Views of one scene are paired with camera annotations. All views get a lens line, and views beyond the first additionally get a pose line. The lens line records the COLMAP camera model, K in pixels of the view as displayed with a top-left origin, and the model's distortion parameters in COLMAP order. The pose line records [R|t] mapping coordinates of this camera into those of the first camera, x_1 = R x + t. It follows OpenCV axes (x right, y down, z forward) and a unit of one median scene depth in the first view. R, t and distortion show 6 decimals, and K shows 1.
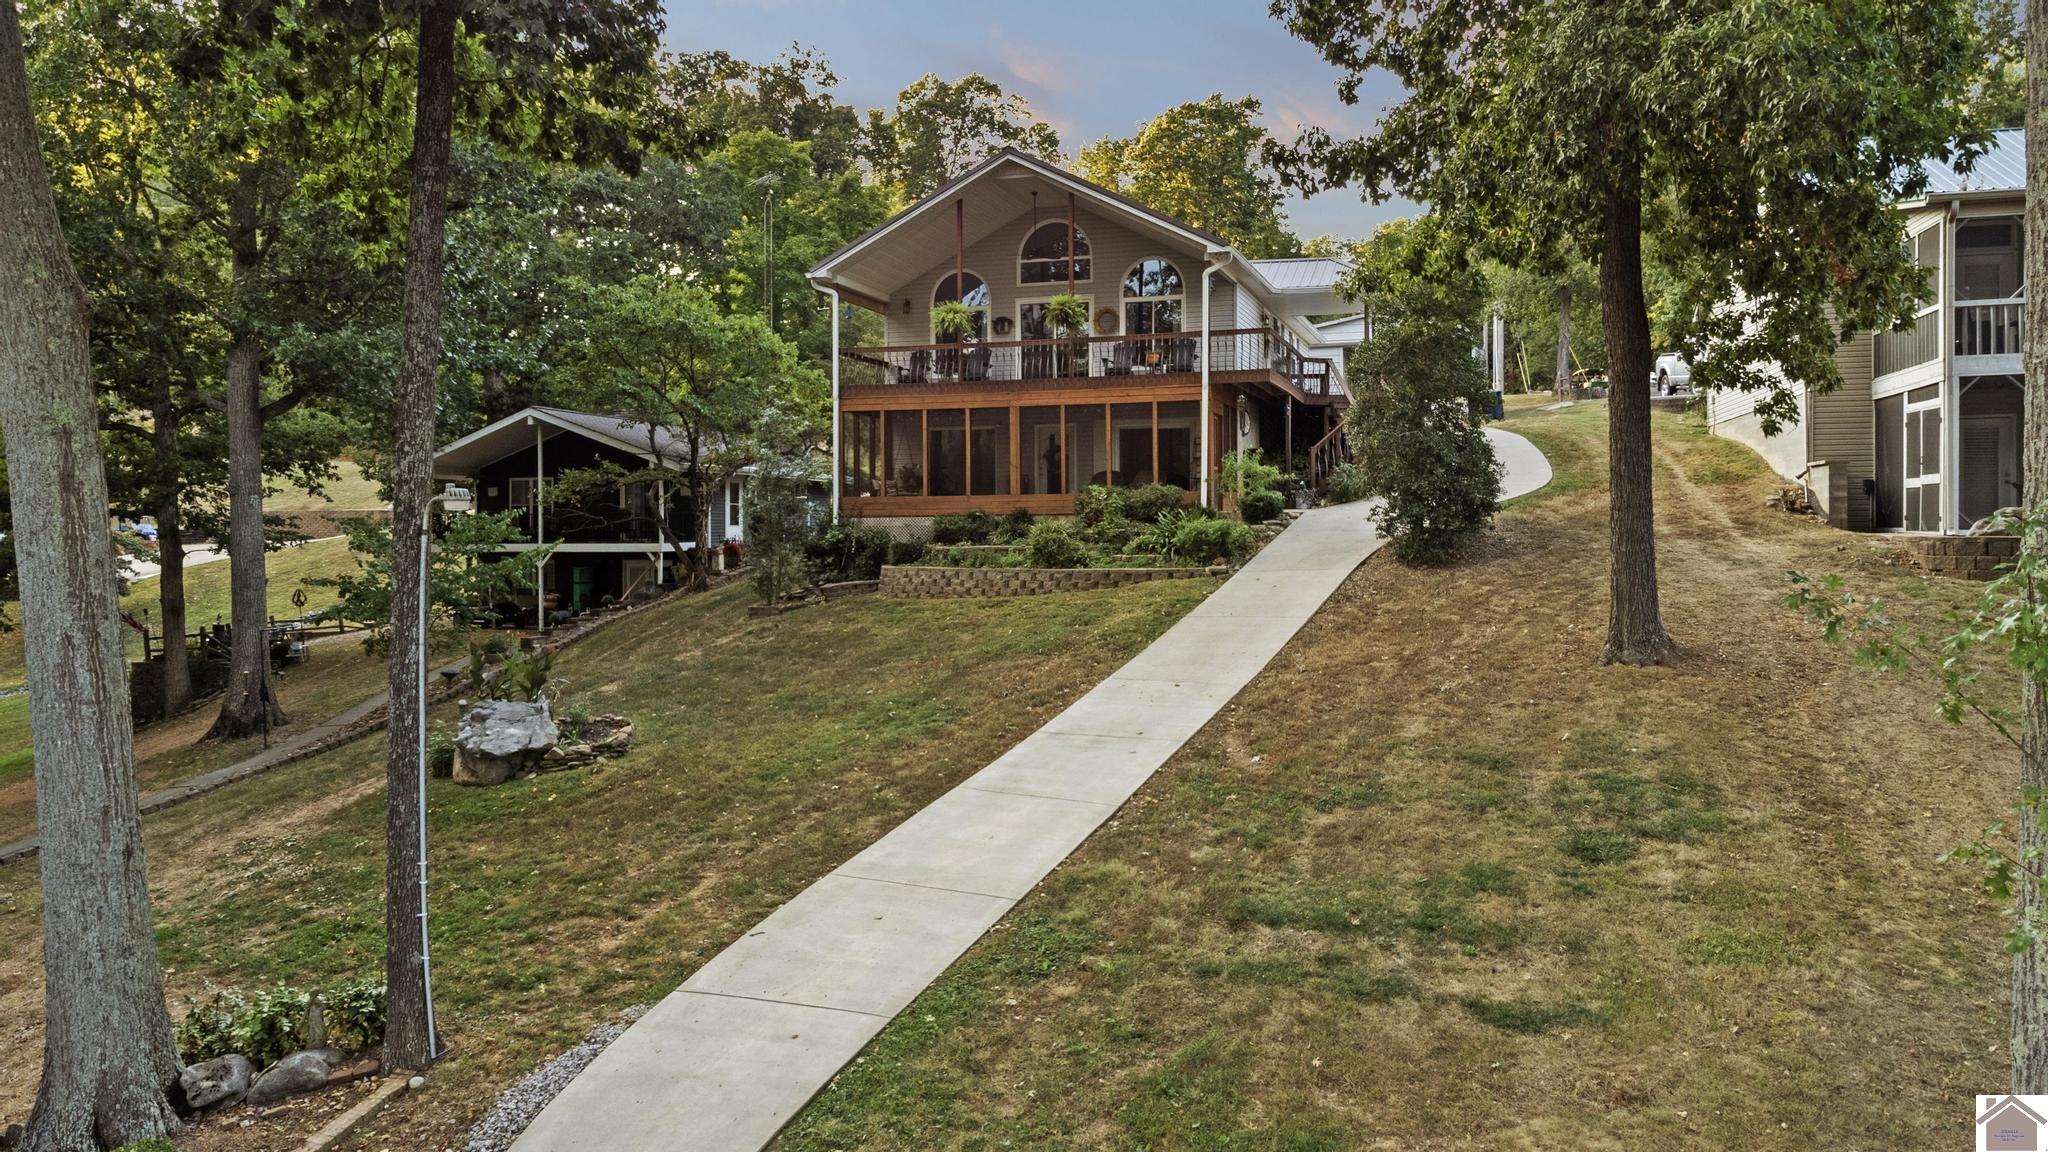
lens RADIAL K [[1547.6, 0, 1025.7], [0, 1547.6, 582.3], [0, 0, 1]] dist [0.023533, -0.010817]
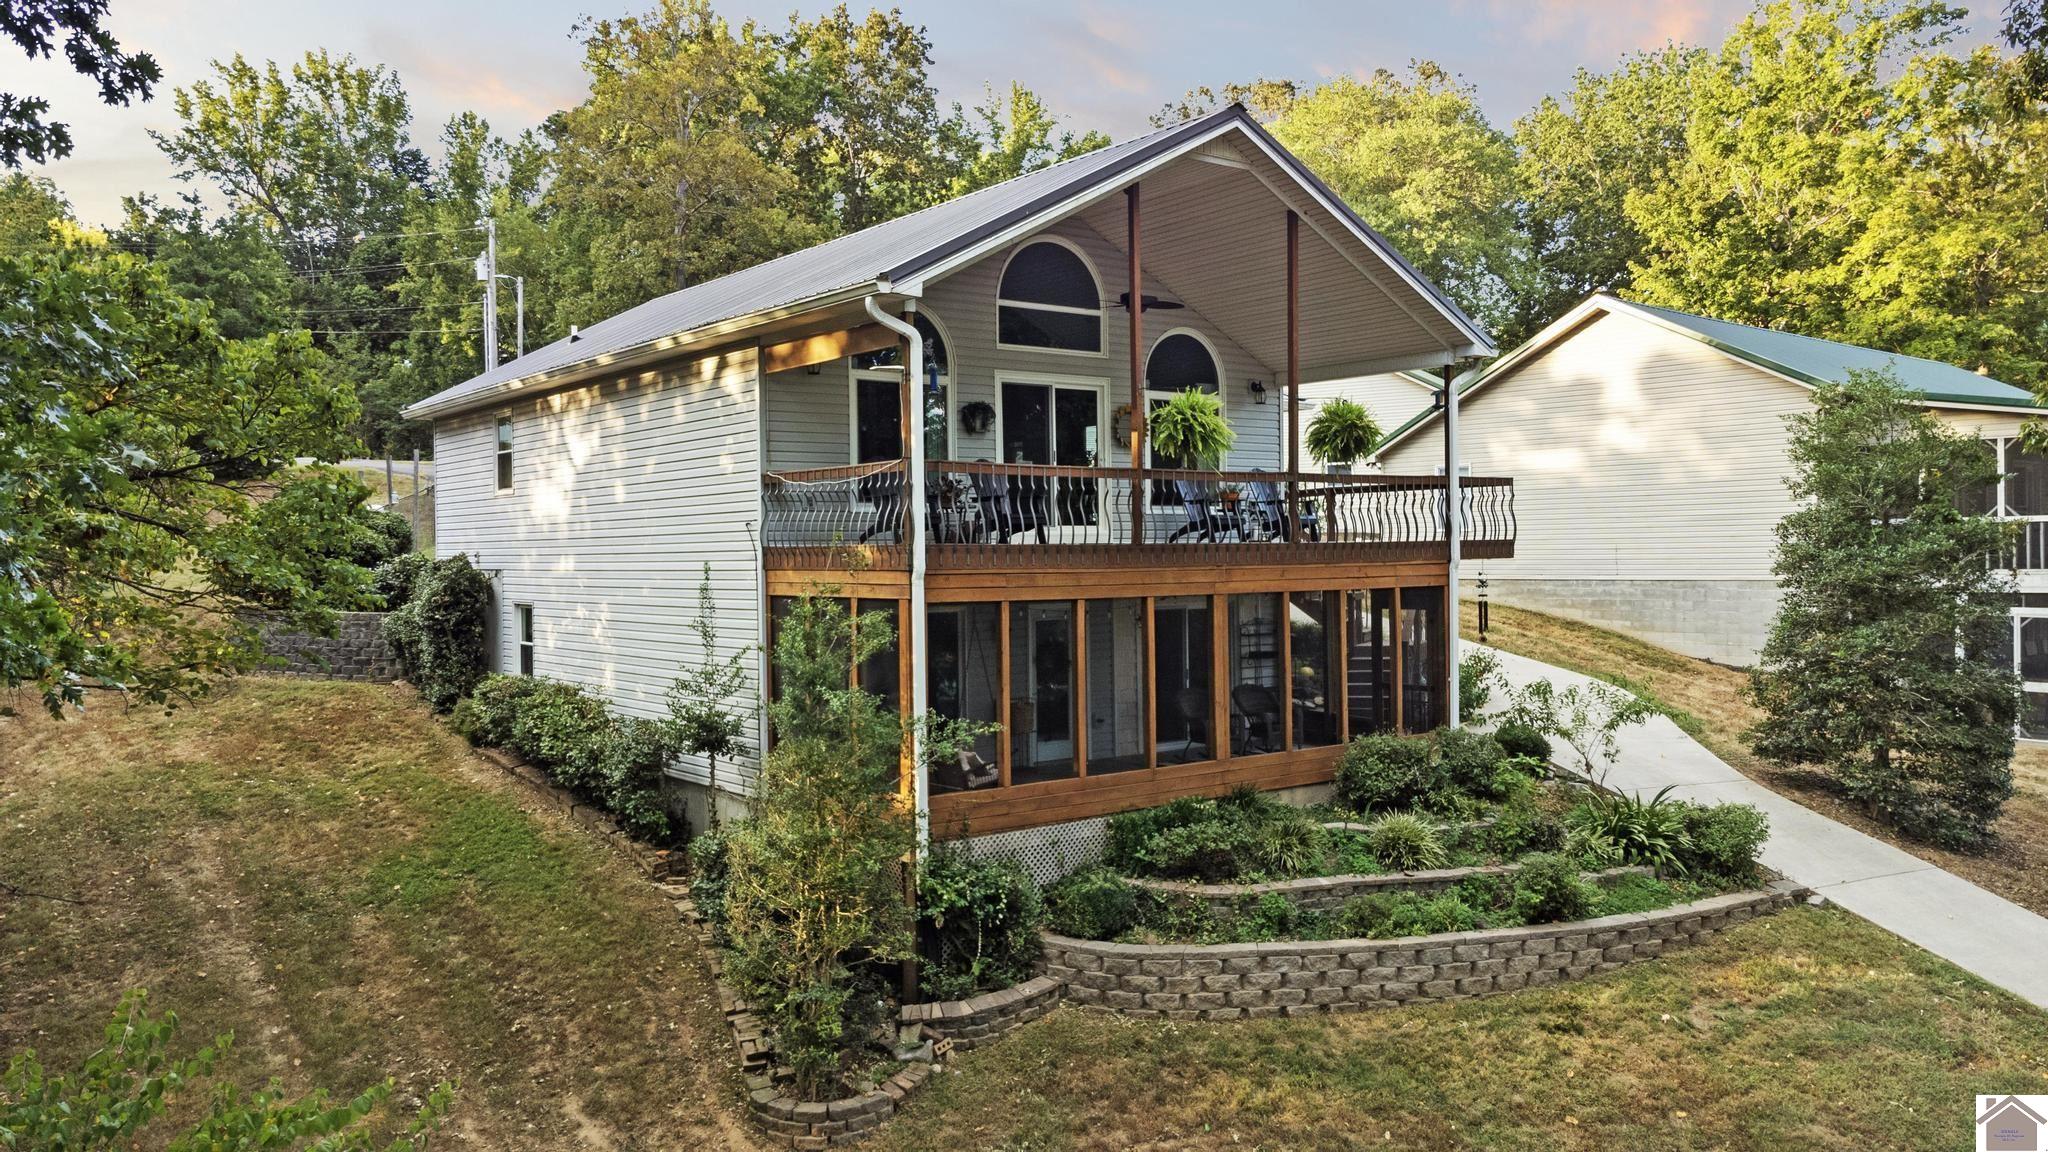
lens RADIAL K [[1547.6, 0, 1023.5], [0, 1547.6, 571.2], [0, 0, 1]] dist [0.023533, -0.010817]
pose [[0.564101, -0.006787, 0.825678, -0.342536], [0.026933, 0.999585, -0.010184, -0.083520], [-0.825267, 0.027983, 0.564050, 0.533232]]
